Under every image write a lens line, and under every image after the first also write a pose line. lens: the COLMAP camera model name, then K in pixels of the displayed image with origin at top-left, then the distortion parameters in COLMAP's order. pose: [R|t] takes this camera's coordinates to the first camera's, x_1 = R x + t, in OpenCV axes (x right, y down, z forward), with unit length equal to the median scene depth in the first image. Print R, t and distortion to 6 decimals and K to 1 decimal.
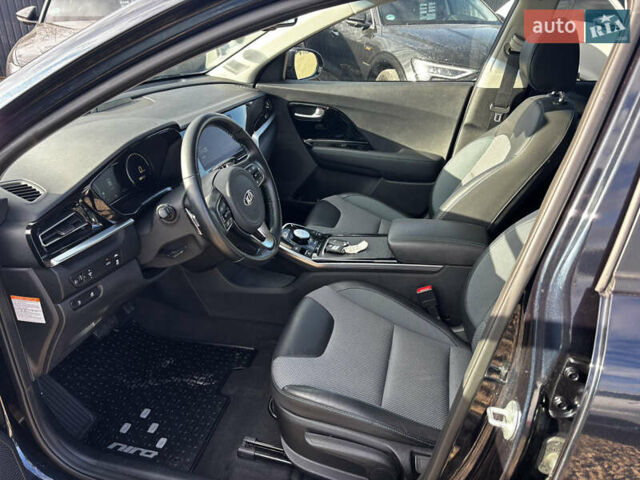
lens RADIAL K [[492.1, 0, 320.0], [0, 492.1, 240.0], [0, 0, 1]] dist [0.034205, -0.007076]
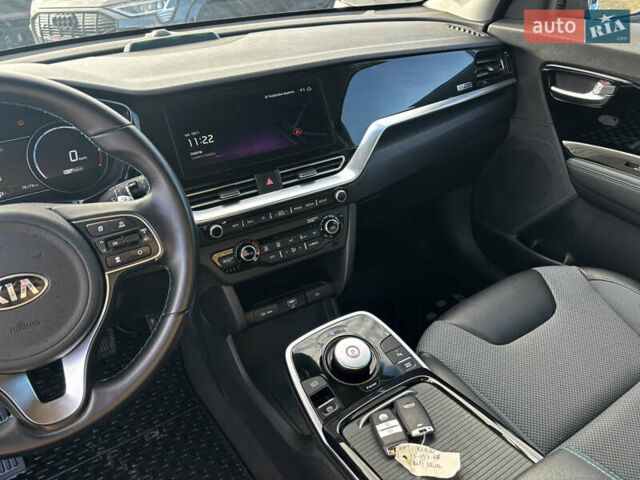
lens RADIAL K [[492.0, 0, 321.2], [0, 492.0, 235.1], [0, 0, 1]] dist [0.004729, 0.001449]
pose [[0.714060, 0.312868, -0.626284, 0.169199], [-0.254091, 0.949403, 0.184584, -0.169891], [0.652347, 0.027329, 0.757428, 0.548823]]
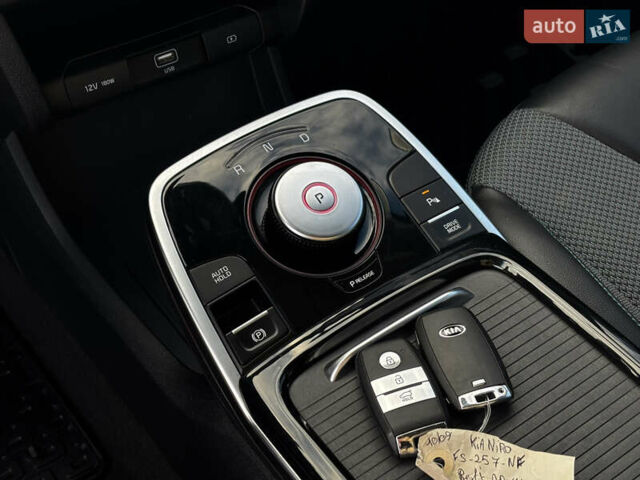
lens RADIAL K [[939.8, 0, 308.3], [0, 939.8, 240.8], [0, 0, 1]] dist [0.321651, -1.132558]
pose [[0.738404, 0.520279, -0.429033, 0.102913], [-0.295965, 0.821689, 0.487064, -0.148601], [0.605941, -0.232671, 0.760723, 0.632861]]
